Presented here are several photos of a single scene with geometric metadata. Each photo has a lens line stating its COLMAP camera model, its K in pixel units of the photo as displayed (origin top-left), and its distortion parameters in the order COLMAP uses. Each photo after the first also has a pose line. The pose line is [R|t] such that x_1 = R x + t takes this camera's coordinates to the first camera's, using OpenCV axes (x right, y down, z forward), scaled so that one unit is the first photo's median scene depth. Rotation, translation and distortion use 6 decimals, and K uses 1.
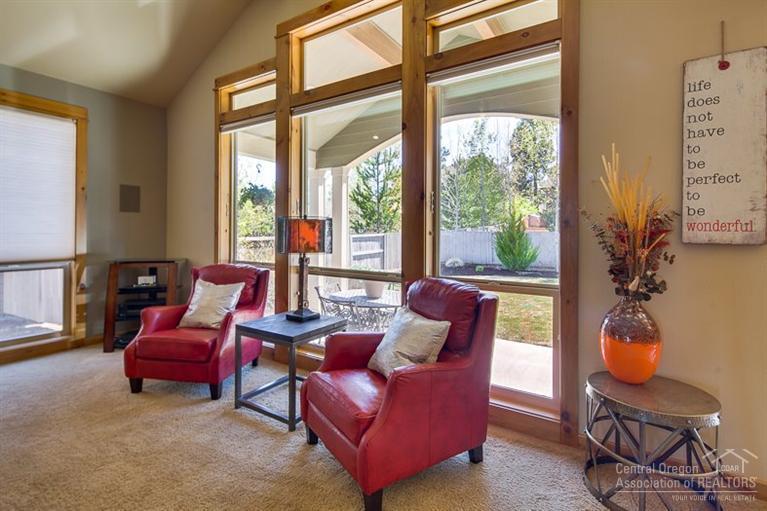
lens RADIAL K [[374.4, 0, 376.4], [0, 374.4, 230.3], [0, 0, 1]] dist [0.001046, -0.000452]
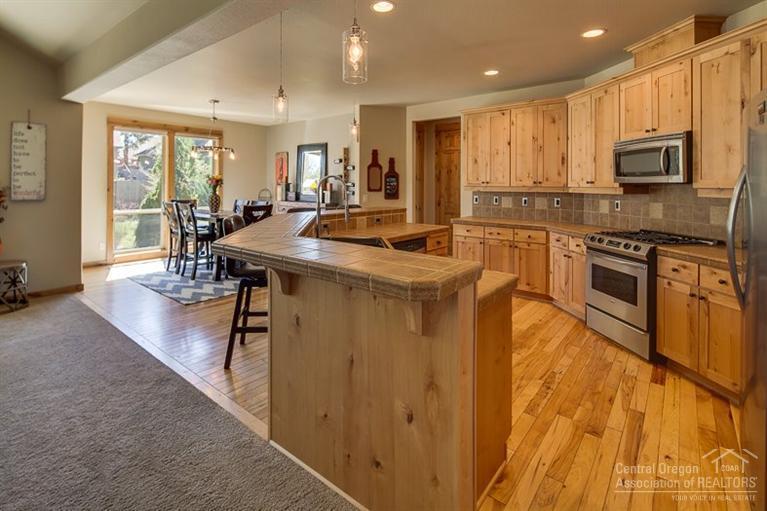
lens RADIAL K [[371.0, 0, 369.7], [0, 371.0, 184.3], [0, 0, 1]] dist [0.001886, -0.000286]
pose [[0.107742, -0.005308, 0.994165, -0.852468], [-0.007809, 0.999950, 0.006185, -0.067536], [-0.994148, -0.008430, 0.107695, -1.007705]]
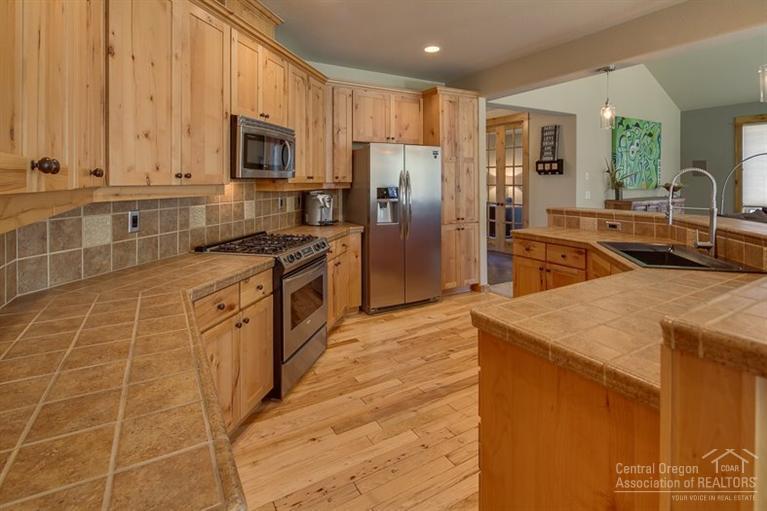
lens RADIAL K [[371.0, 0, 369.7], [0, 371.0, 184.3], [0, 0, 1]] dist [0.001886, -0.000286]
pose [[-0.451918, 0.004177, -0.892050, 1.271868], [0.005371, 0.999984, 0.001962, -0.054788], [0.892043, -0.003905, -0.451933, -1.069509]]
